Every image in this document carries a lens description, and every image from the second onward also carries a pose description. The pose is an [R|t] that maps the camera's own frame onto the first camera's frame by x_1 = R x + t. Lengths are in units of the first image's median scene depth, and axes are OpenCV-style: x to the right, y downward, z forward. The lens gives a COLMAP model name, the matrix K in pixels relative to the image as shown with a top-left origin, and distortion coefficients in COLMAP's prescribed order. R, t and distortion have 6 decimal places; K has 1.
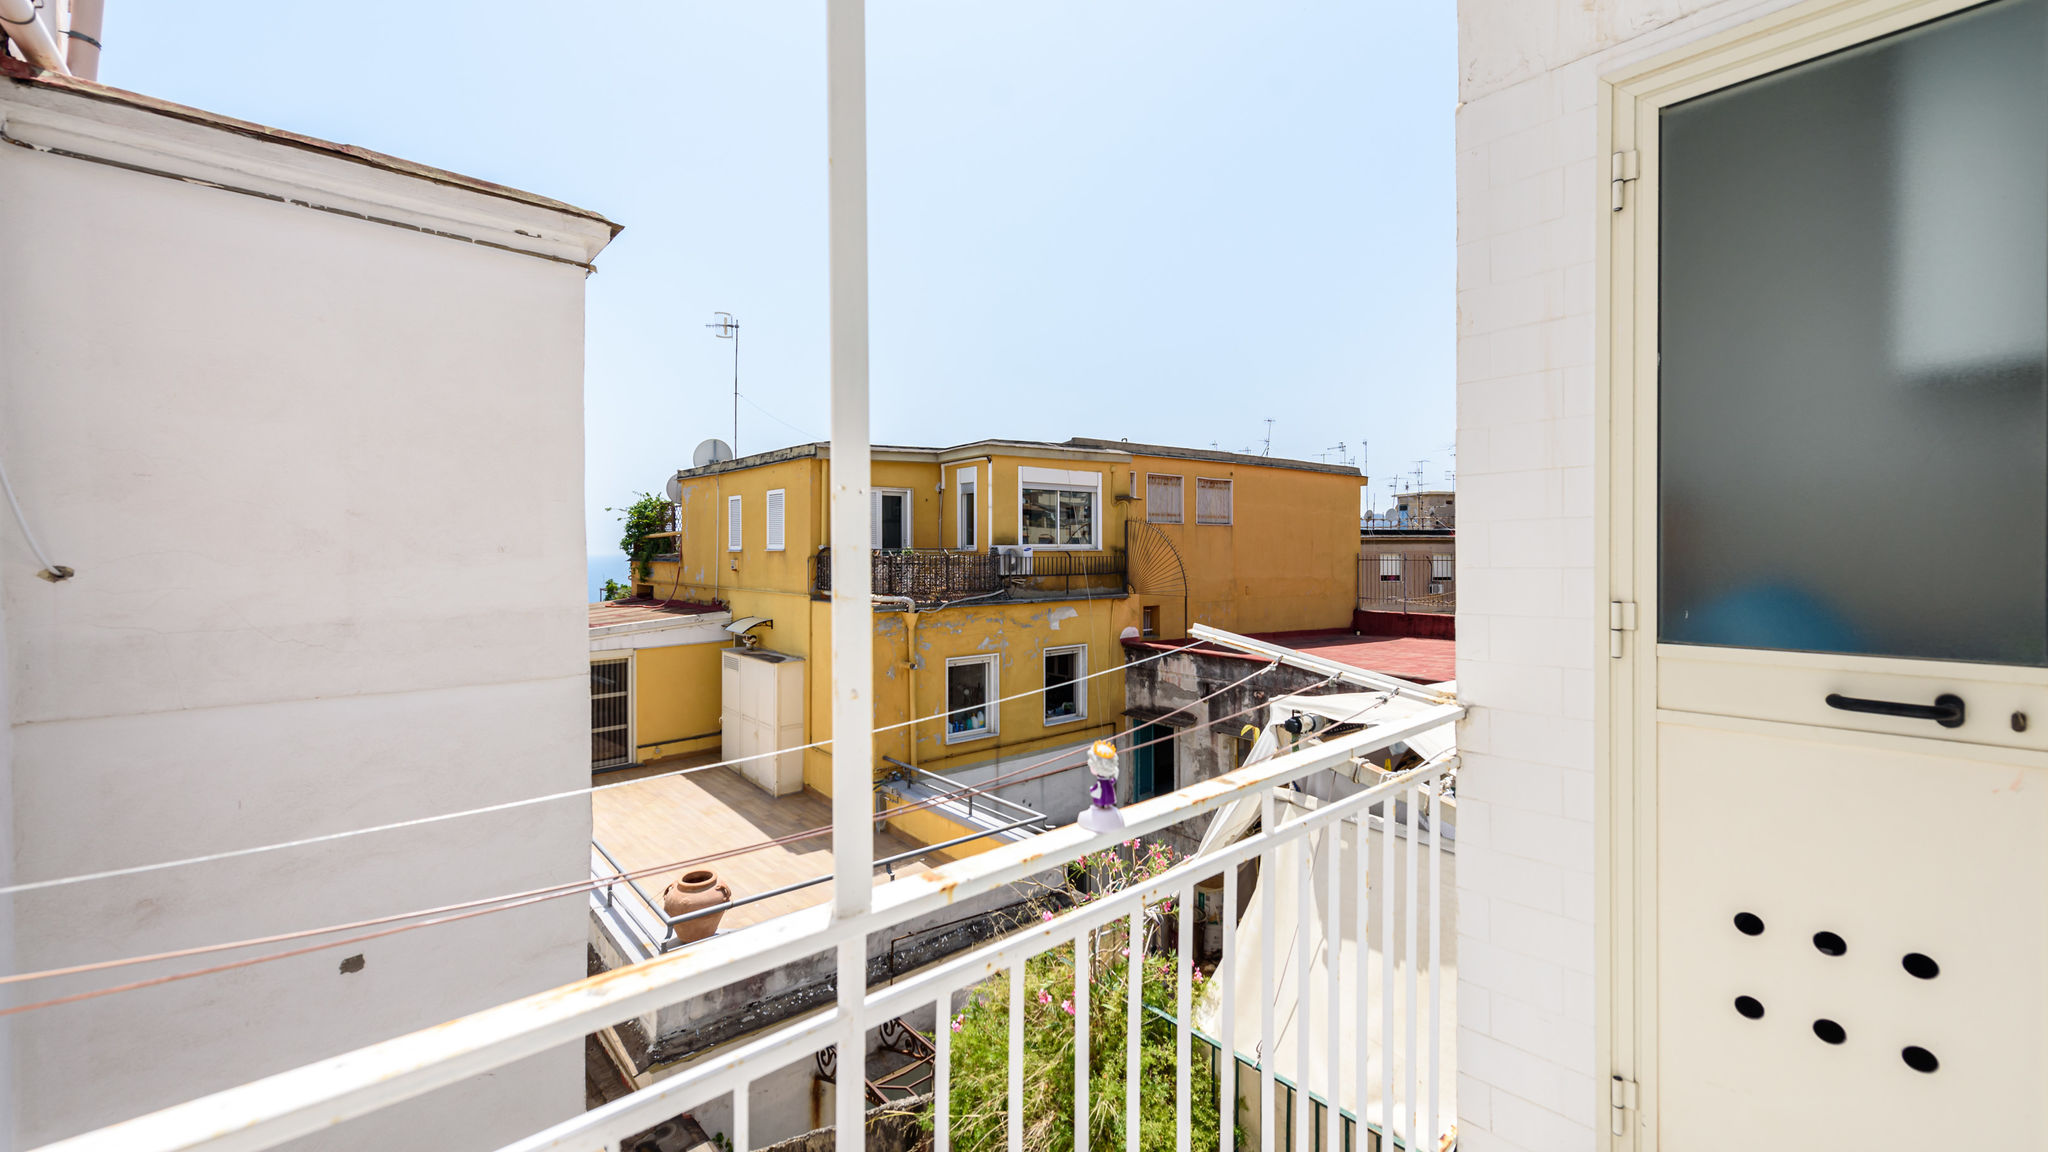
lens RADIAL K [[830.7, 0, 1024.6], [0, 830.7, 561.6], [0, 0, 1]] dist [0.013168, -0.002788]
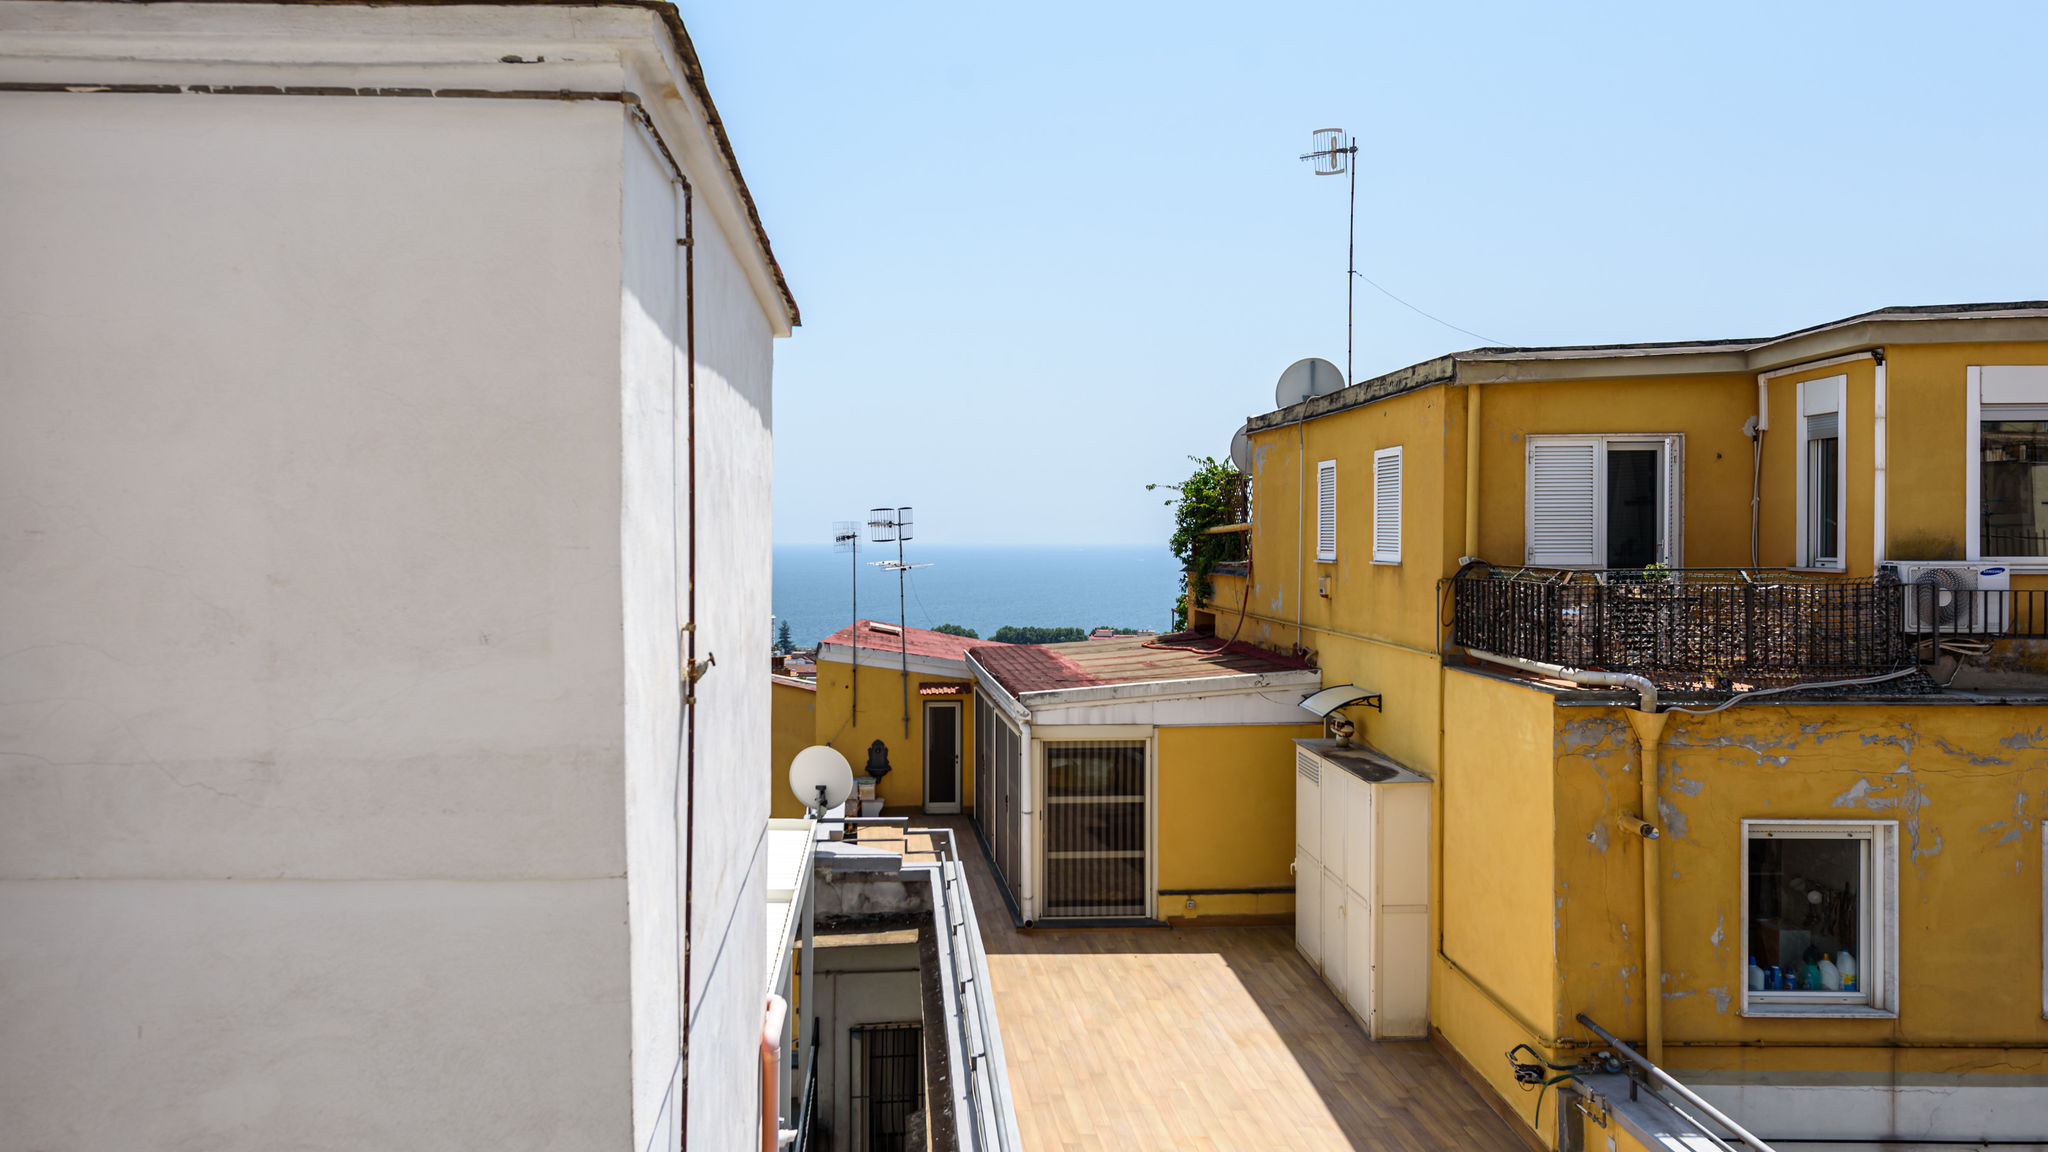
lens RADIAL K [[1380.0, 0, 957.7], [0, 1380.0, 539.1], [0, 0, 1]] dist [0.021718, -0.012526]
pose [[0.756130, 0.006092, -0.654394, 0.067561], [-0.008401, 0.999965, -0.000398, -0.026590], [0.654368, 0.005798, 0.756154, 0.162884]]
